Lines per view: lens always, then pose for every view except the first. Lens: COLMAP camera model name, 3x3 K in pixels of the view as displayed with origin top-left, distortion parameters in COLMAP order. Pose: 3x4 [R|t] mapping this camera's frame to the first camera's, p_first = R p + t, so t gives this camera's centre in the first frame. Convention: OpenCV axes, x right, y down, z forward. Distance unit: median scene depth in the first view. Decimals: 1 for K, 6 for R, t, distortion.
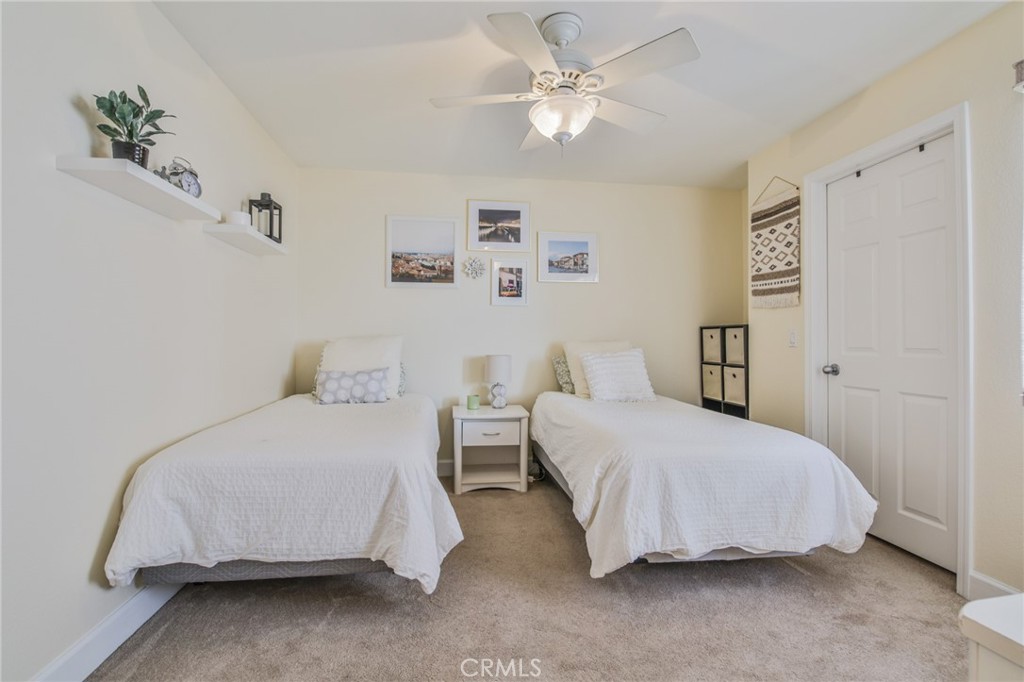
lens RADIAL K [[471.3, 0, 516.1], [0, 471.3, 336.0], [0, 0, 1]] dist [-0.008851, -0.002295]
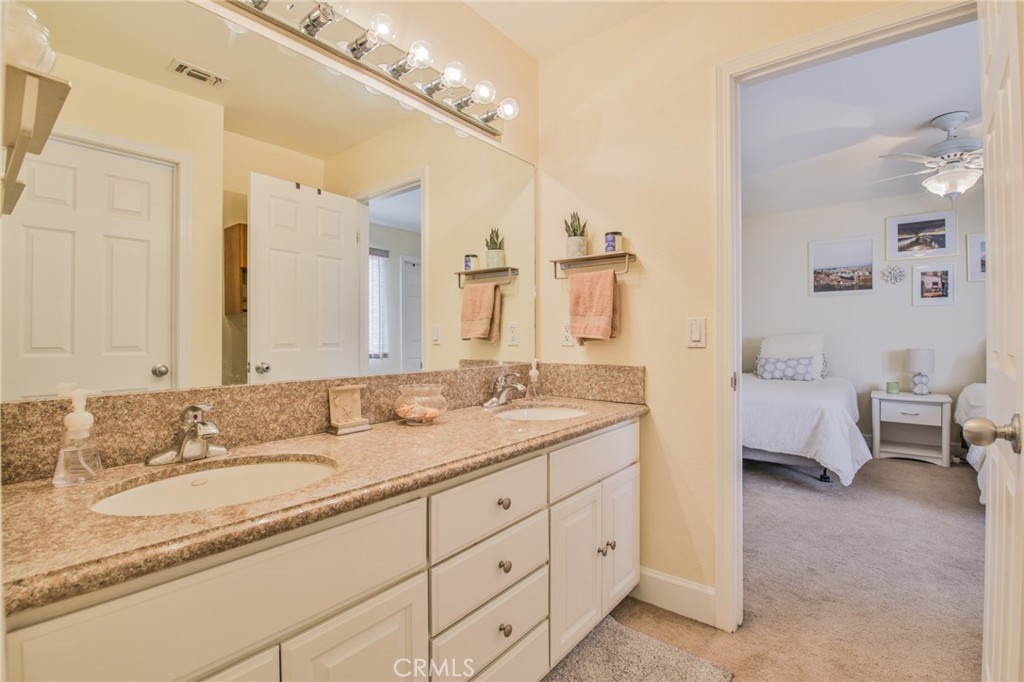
lens RADIAL K [[471.3, 0, 516.6], [0, 471.3, 335.4], [0, 0, 1]] dist [-0.008851, -0.002295]
pose [[0.690221, -0.007587, -0.723559, 0.108230], [0.008930, 0.999958, -0.001967, 0.000579], [0.723544, -0.005104, 0.690260, -0.498405]]
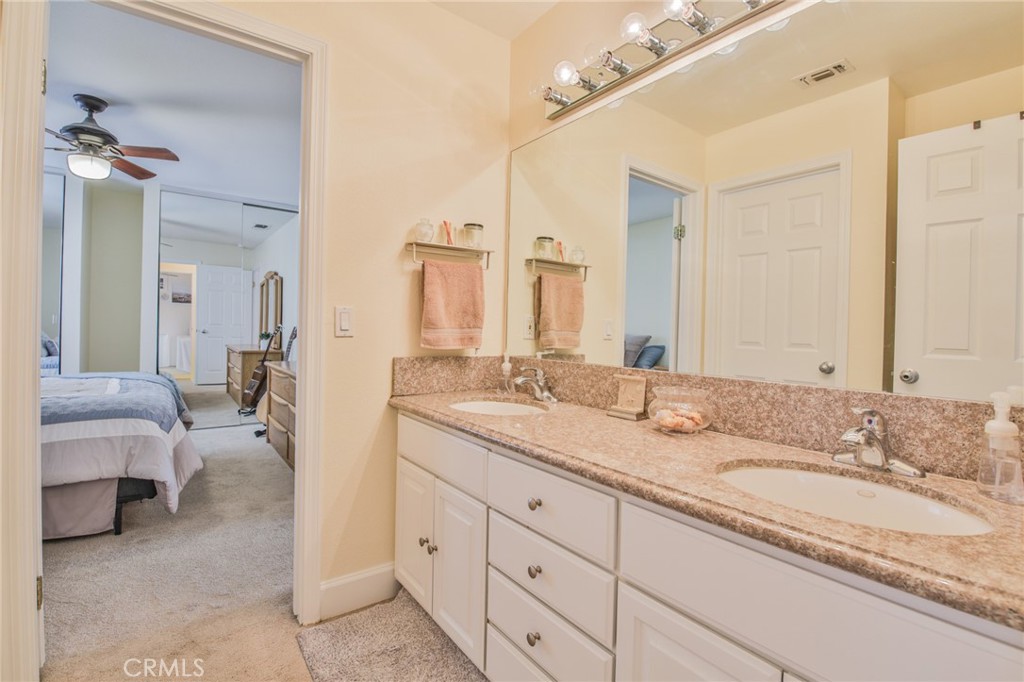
lens RADIAL K [[471.3, 0, 508.6], [0, 471.3, 334.6], [0, 0, 1]] dist [-0.008851, -0.002295]
pose [[-0.873937, -0.019937, -0.485630, -0.286630], [-0.025937, 0.999648, 0.005636, 0.015304], [0.485347, 0.017521, -0.874146, 2.016304]]
